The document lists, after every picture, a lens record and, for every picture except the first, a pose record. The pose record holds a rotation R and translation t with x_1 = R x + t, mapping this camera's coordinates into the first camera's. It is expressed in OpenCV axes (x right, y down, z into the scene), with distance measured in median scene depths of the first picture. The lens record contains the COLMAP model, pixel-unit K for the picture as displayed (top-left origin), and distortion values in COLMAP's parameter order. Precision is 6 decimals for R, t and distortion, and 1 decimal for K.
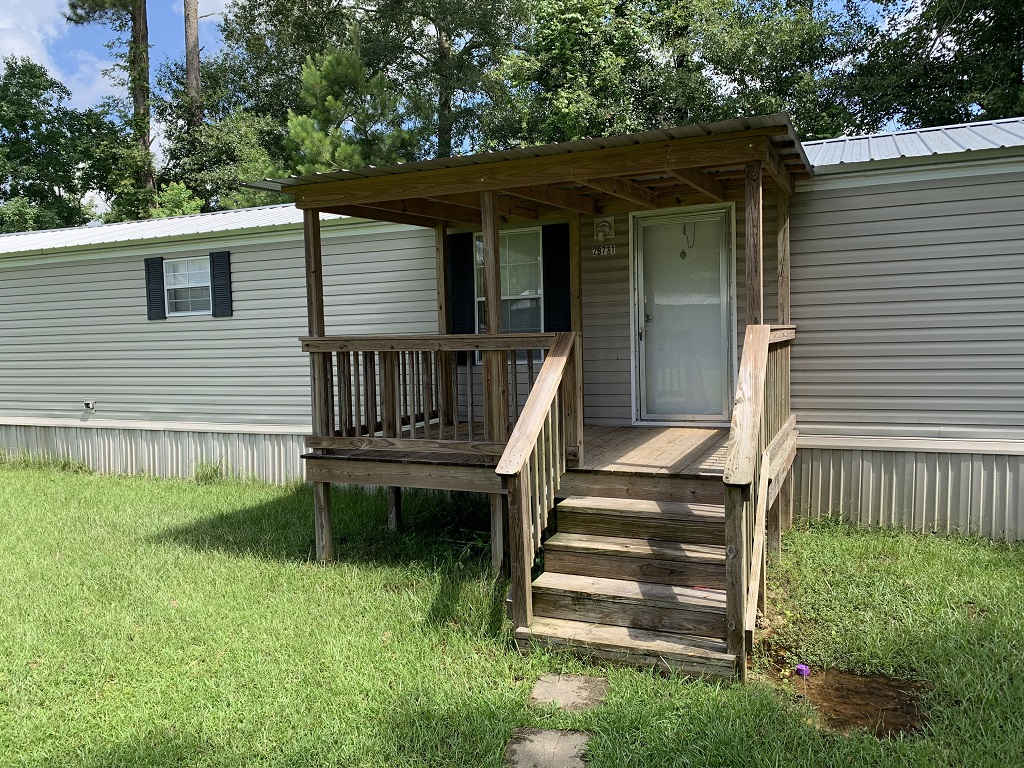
lens RADIAL K [[786.8, 0, 517.4], [0, 786.8, 379.2], [0, 0, 1]] dist [0.006535, -0.009692]
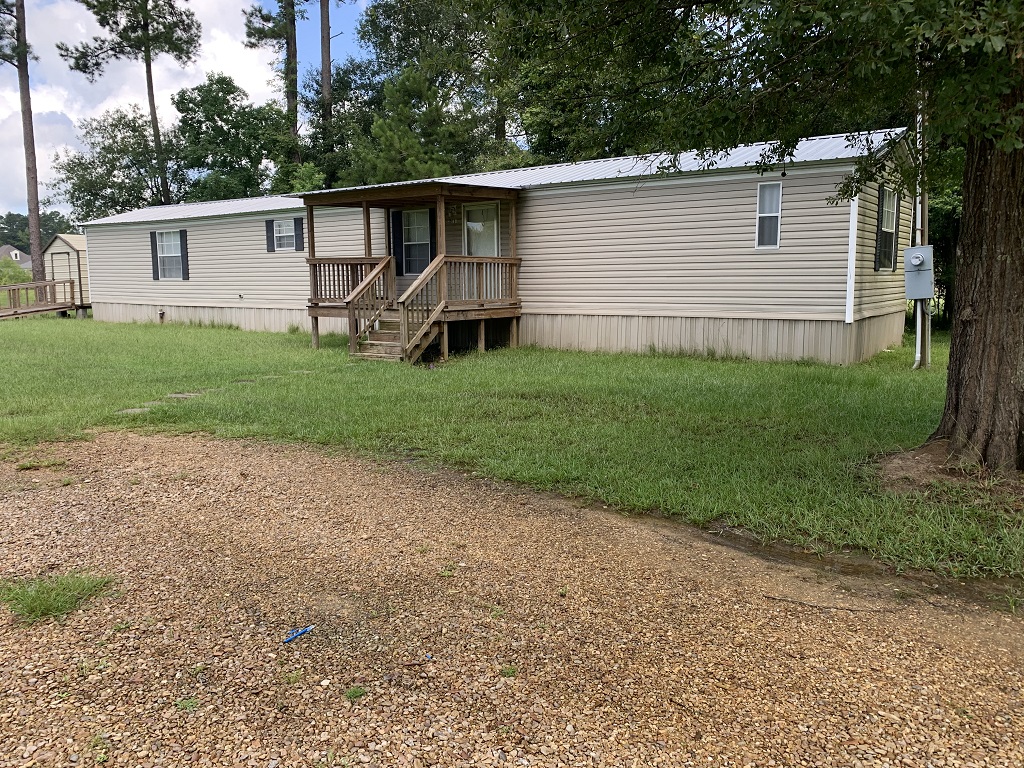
lens RADIAL K [[786.8, 0, 509.1], [0, 786.8, 389.0], [0, 0, 1]] dist [0.006535, -0.009692]
pose [[0.975474, 0.051407, -0.214027, 0.245383], [-0.033560, 0.995712, 0.086204, 0.033393], [0.217541, -0.076907, 0.973017, -0.355336]]
